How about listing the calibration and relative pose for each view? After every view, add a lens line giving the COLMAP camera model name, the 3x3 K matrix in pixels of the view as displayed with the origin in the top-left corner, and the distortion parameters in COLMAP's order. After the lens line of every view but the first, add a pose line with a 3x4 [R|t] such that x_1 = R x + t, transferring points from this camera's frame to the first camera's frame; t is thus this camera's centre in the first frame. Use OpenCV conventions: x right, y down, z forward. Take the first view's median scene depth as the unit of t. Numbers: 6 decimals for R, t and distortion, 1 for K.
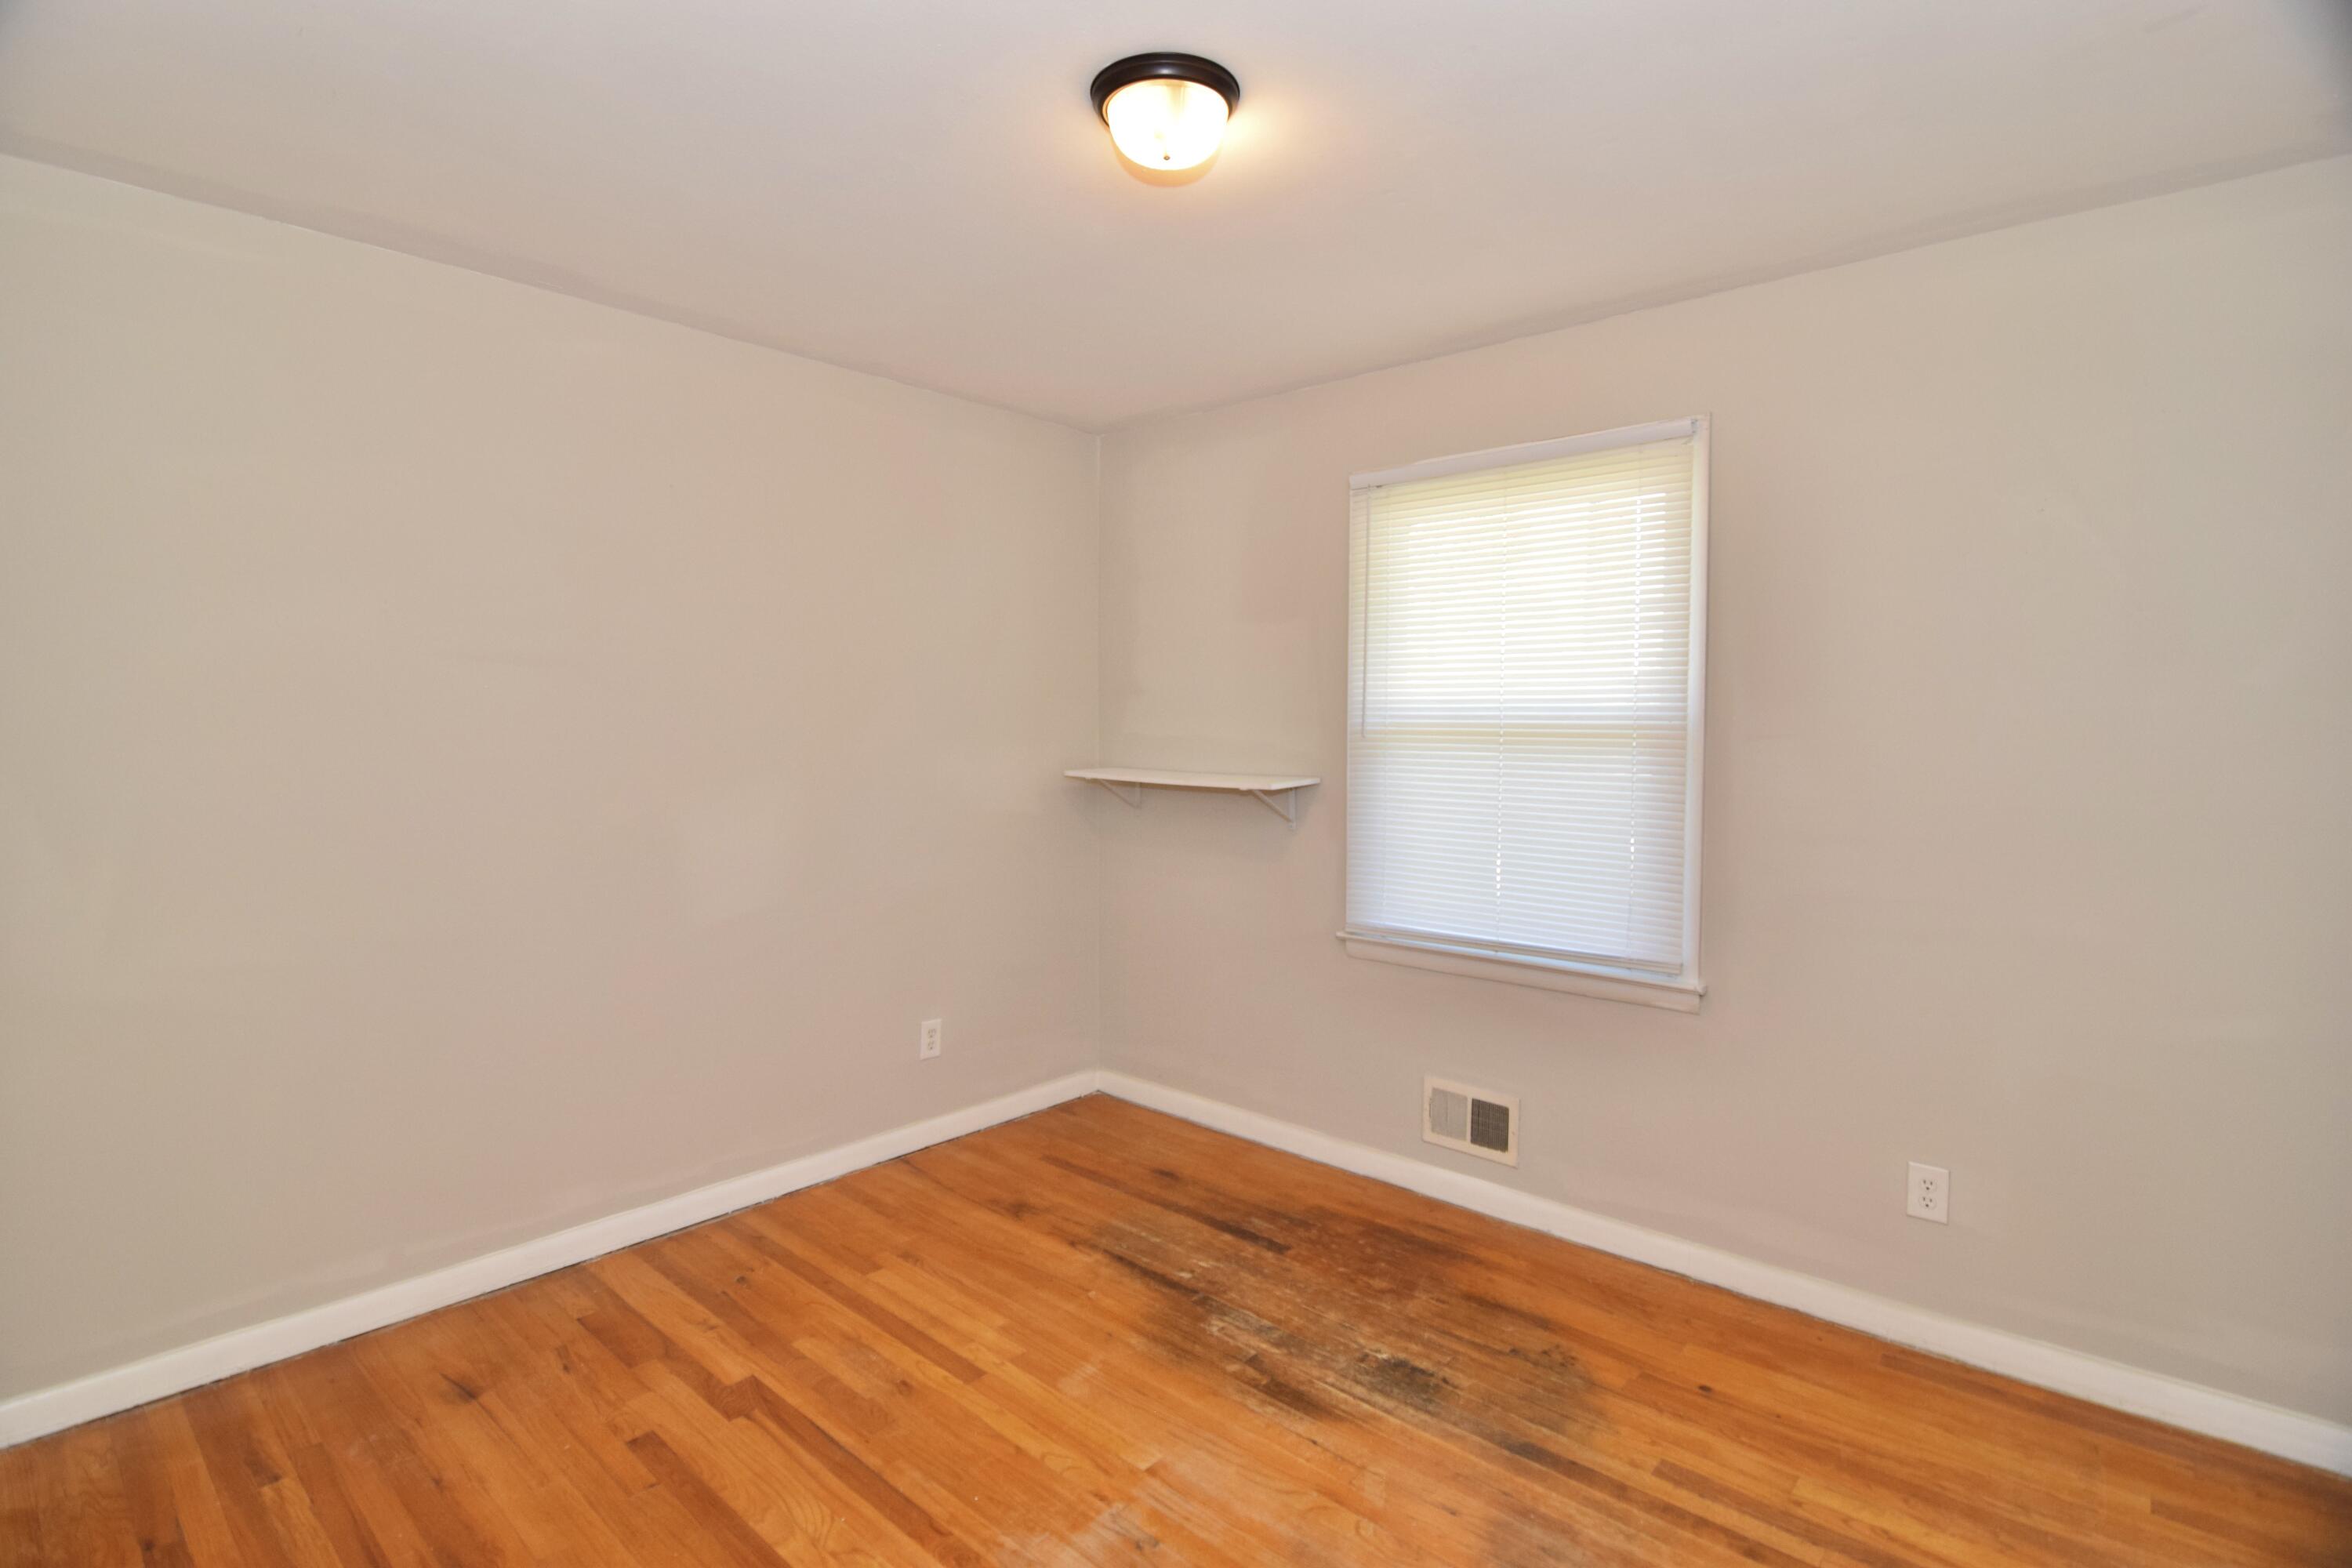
lens RADIAL K [[1172.2, 0, 1189.1], [0, 1172.2, 780.0], [0, 0, 1]] dist [0.002391, -0.013185]
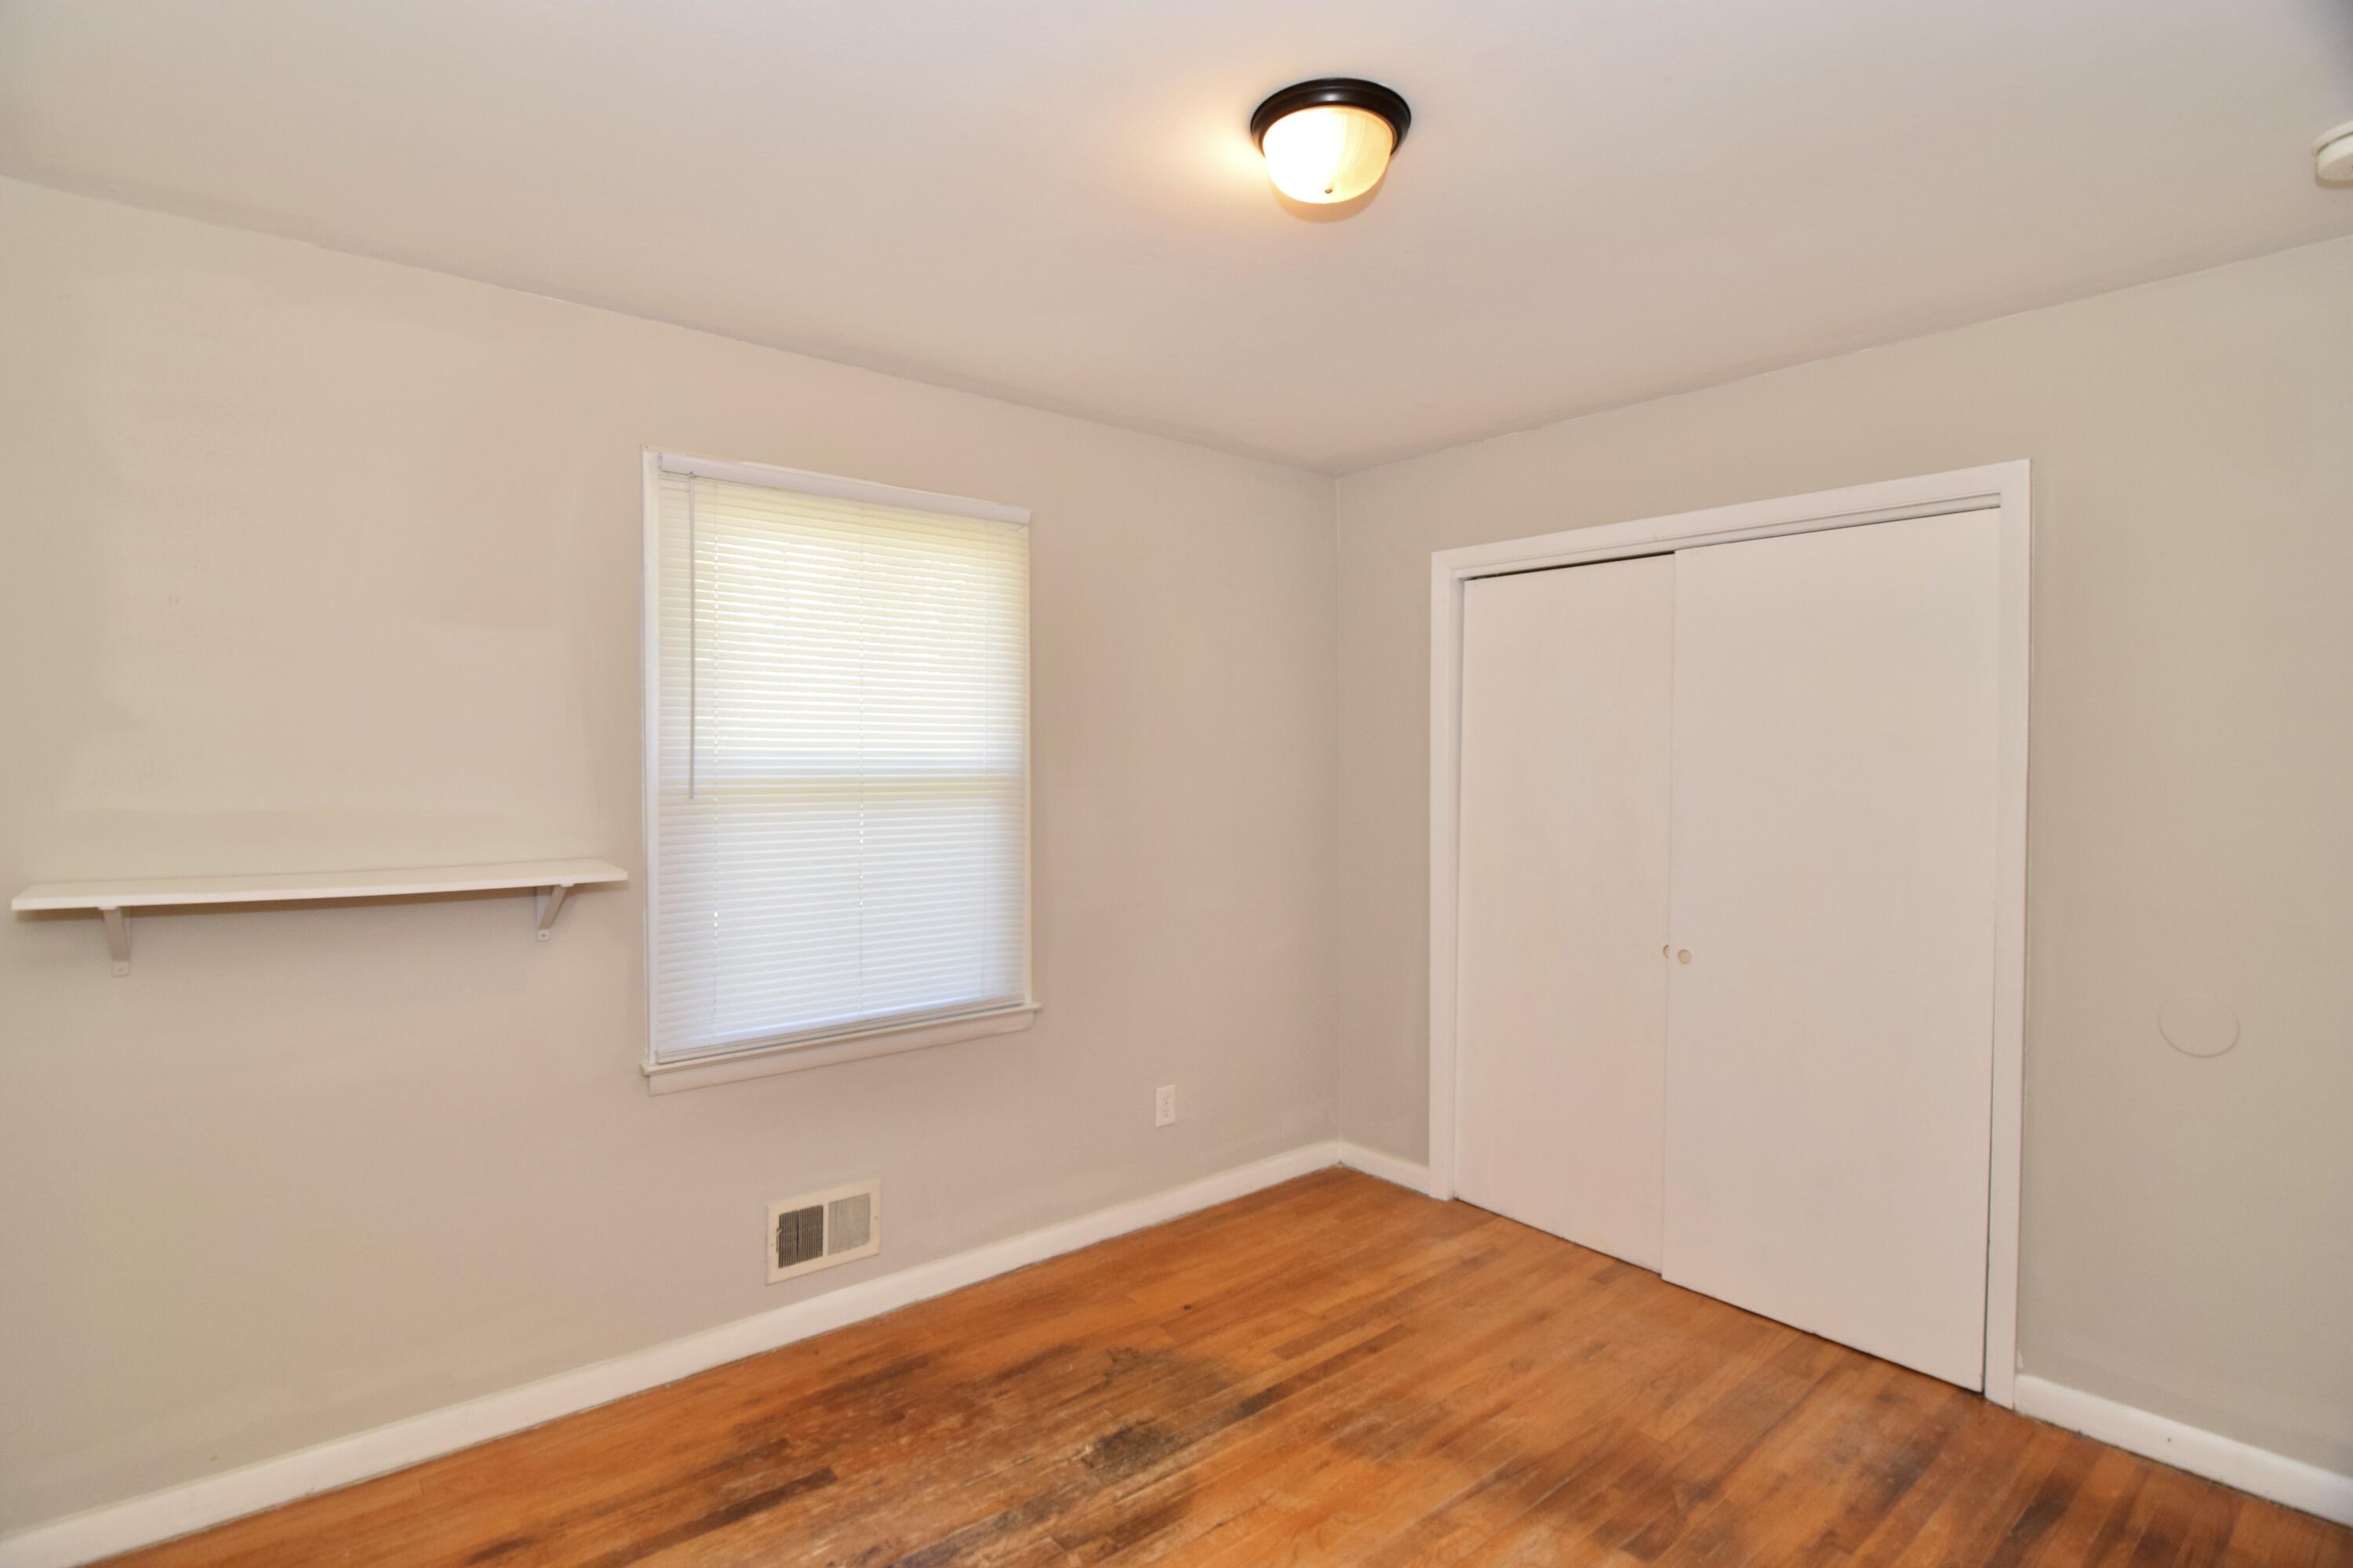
lens RADIAL K [[1187.1, 0, 1142.6], [0, 1187.1, 774.1], [0, 0, 1]] dist [0.002506, -0.013968]
pose [[0.138463, -0.017681, 0.990210, -0.696689], [0.049134, 0.998732, 0.010963, -0.056383], [-0.989148, 0.047135, 0.139156, 0.723947]]
